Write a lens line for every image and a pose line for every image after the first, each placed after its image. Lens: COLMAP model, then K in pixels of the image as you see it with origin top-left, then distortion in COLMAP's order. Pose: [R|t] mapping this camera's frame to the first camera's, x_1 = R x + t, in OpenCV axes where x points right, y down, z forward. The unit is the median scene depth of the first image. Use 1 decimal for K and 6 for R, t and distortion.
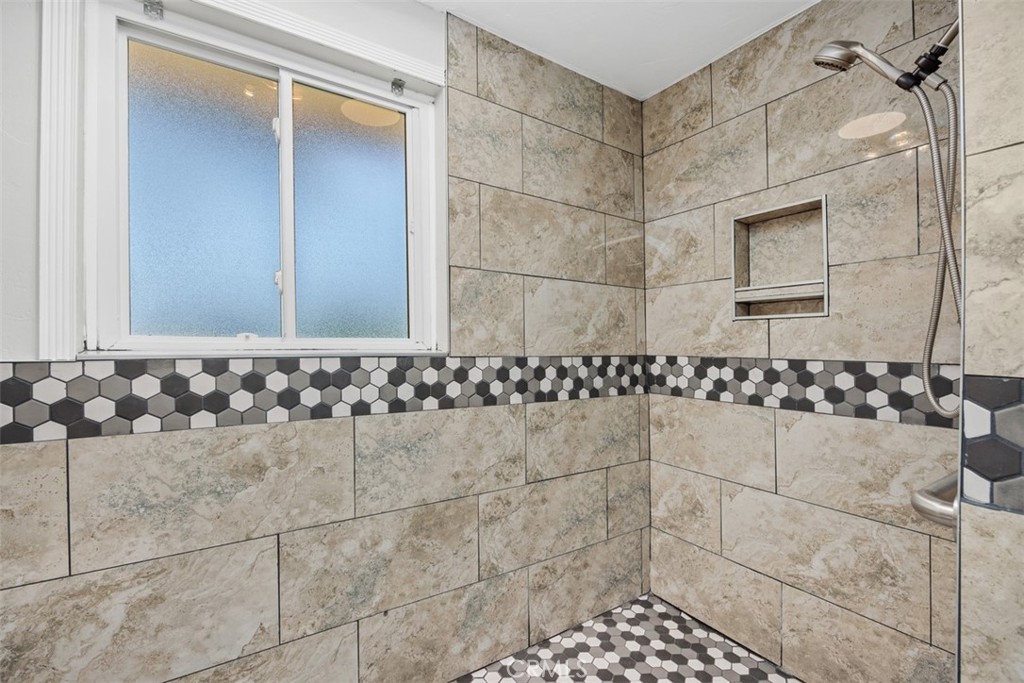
lens RADIAL K [[446.1, 0, 516.5], [0, 446.1, 348.9], [0, 0, 1]] dist [-0.008629, 0.000070]
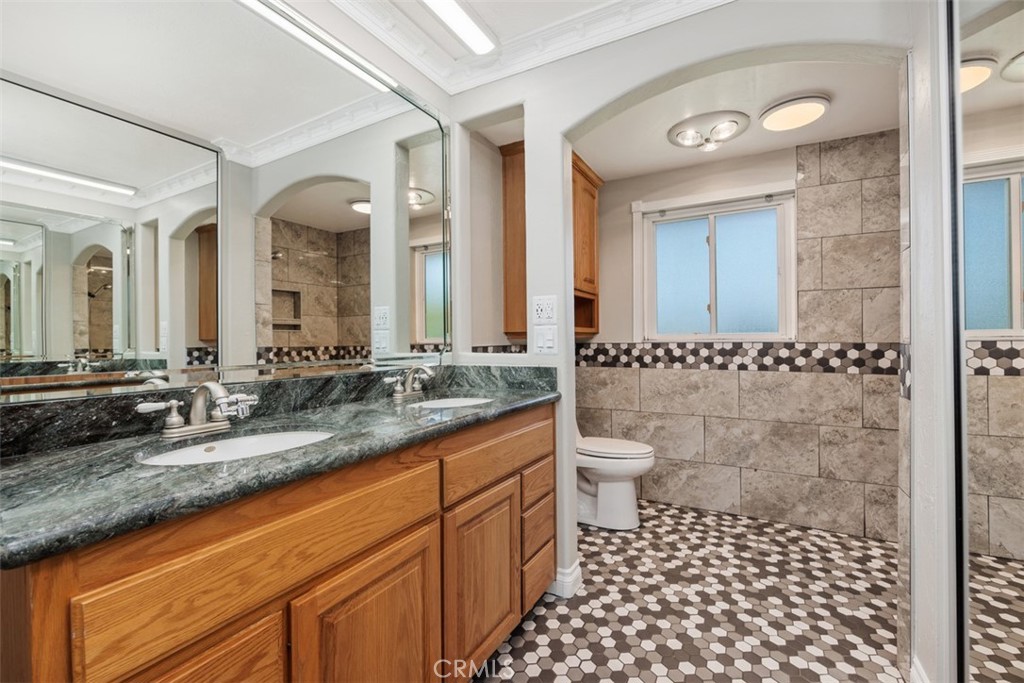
lens RADIAL K [[446.1, 0, 513.8], [0, 446.1, 343.5], [0, 0, 1]] dist [-0.008629, 0.000070]
pose [[0.461823, -0.000751, -0.886972, 0.899110], [0.002646, 0.999996, 0.000532, 0.017351], [0.886968, -0.002593, 0.461824, -0.818519]]
